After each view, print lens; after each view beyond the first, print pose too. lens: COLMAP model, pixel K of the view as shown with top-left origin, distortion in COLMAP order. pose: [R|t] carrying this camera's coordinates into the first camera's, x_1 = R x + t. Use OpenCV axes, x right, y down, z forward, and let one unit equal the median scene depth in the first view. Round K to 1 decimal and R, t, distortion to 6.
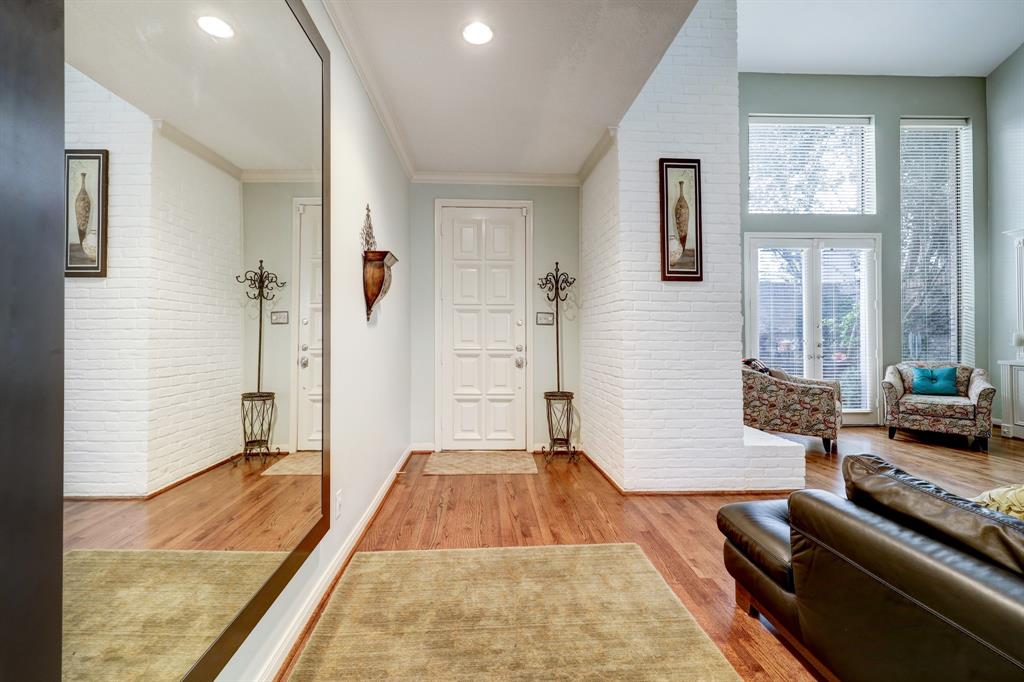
lens RADIAL K [[440.8, 0, 497.2], [0, 440.8, 324.0], [0, 0, 1]] dist [0.001508, 0.000174]
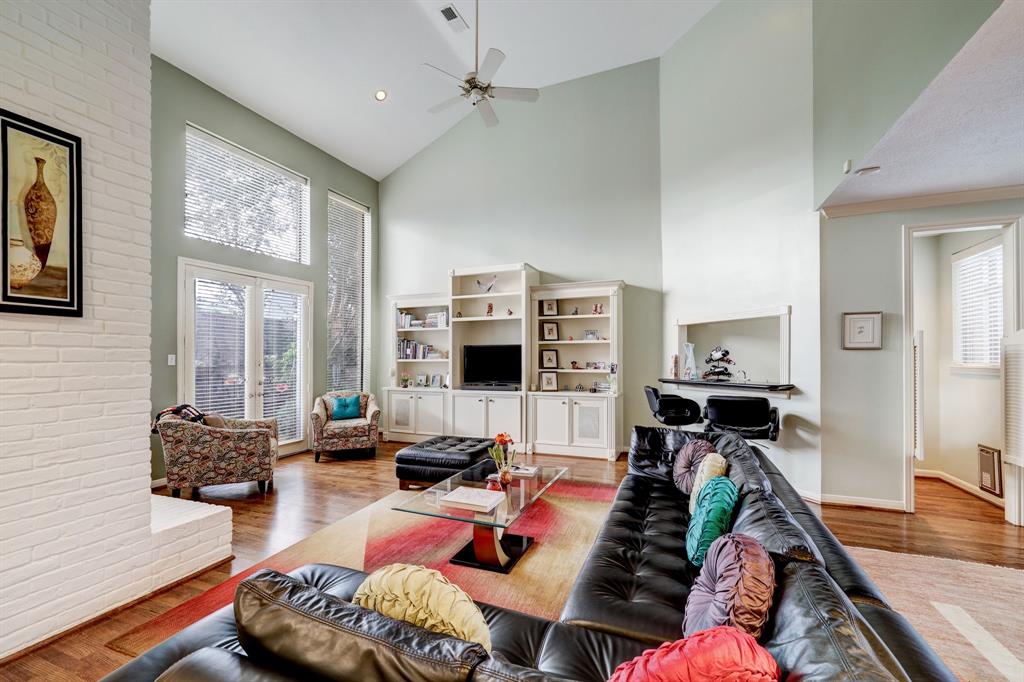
lens RADIAL K [[423.2, 0, 516.1], [0, 423.2, 350.6], [0, 0, 1]] dist [0.002097, 0.000247]
pose [[0.406268, 0.010560, 0.913693, 0.092557], [-0.012173, 0.999907, -0.006144, -0.033322], [-0.913673, -0.008626, 0.406358, 0.078972]]
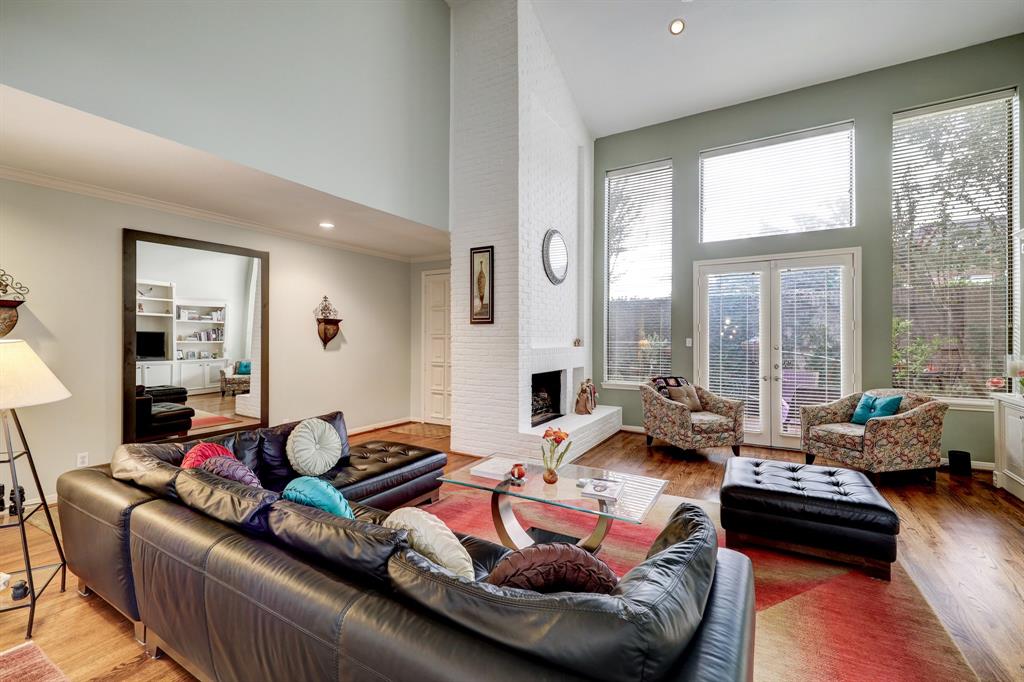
lens RADIAL K [[433.0, 0, 516.2], [0, 433.0, 331.9], [0, 0, 1]] dist [-0.000471, -0.000070]
pose [[0.845395, -0.008319, -0.534077, 0.901973], [0.010289, 0.999947, 0.000711, -0.045751], [0.534042, -0.006096, 0.845436, -0.168502]]
